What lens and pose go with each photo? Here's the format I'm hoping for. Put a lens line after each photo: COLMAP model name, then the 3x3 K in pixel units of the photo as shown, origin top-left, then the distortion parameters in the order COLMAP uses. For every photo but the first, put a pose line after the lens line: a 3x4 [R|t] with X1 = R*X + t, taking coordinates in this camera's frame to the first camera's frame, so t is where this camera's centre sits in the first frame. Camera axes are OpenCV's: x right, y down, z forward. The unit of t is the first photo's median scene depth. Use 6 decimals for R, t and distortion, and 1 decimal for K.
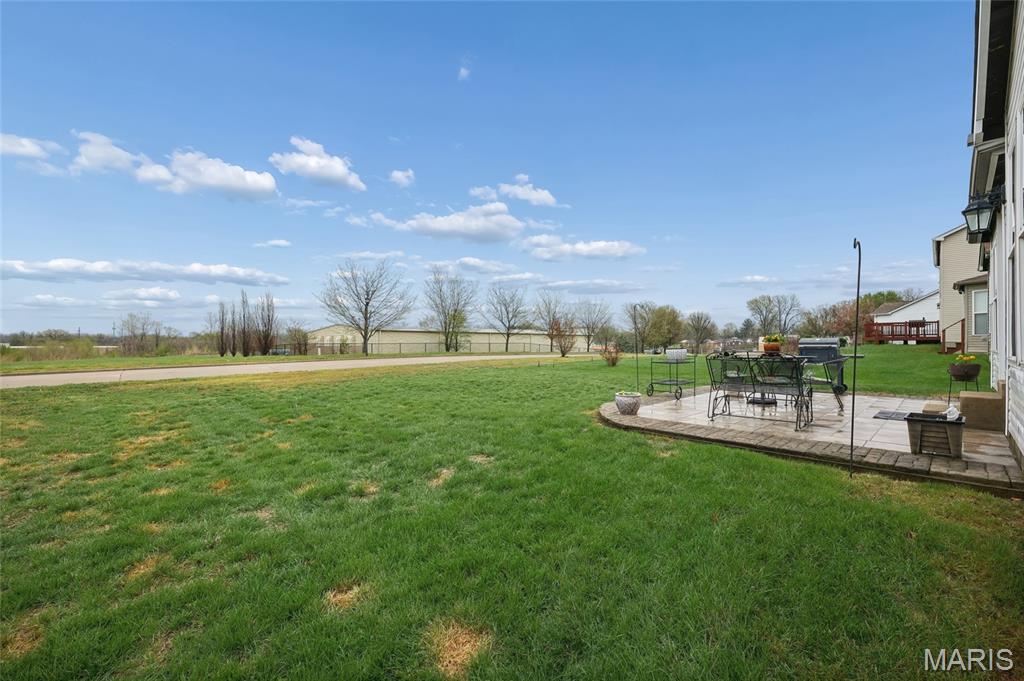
lens RADIAL K [[417.4, 0, 511.7], [0, 417.4, 341.7], [0, 0, 1]] dist [0.003429, 0.000051]
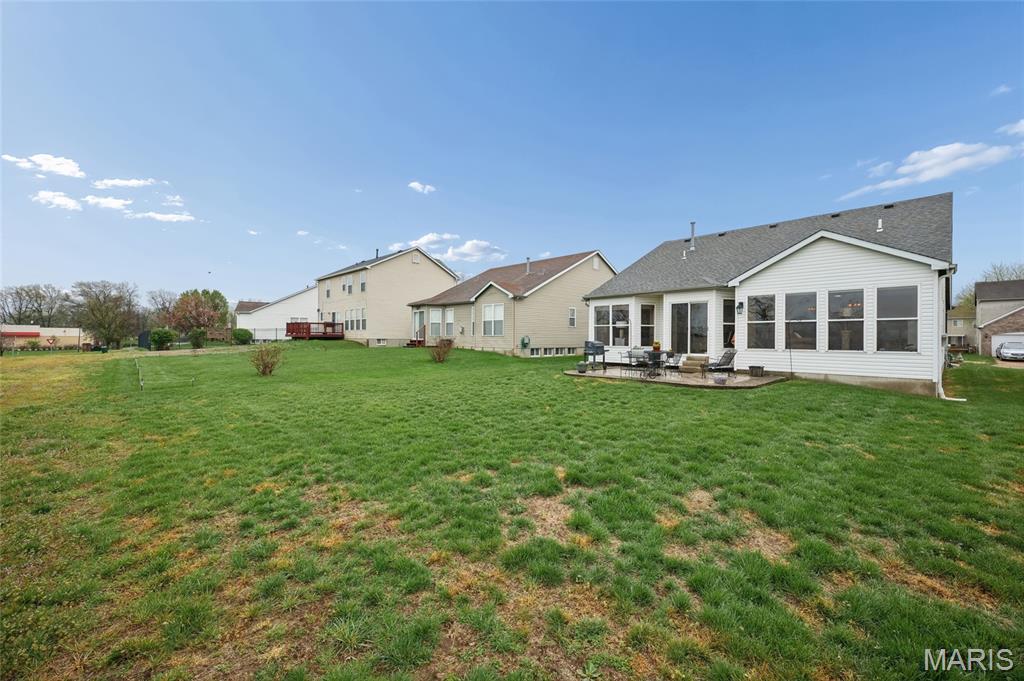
lens RADIAL K [[417.4, 0, 513.8], [0, 417.4, 338.9], [0, 0, 1]] dist [0.003429, 0.000051]
pose [[0.000583, -0.000139, 1.000000, -0.208796], [-0.010689, 0.999943, 0.000145, -0.002604], [-0.999943, -0.010689, 0.000582, 0.254910]]
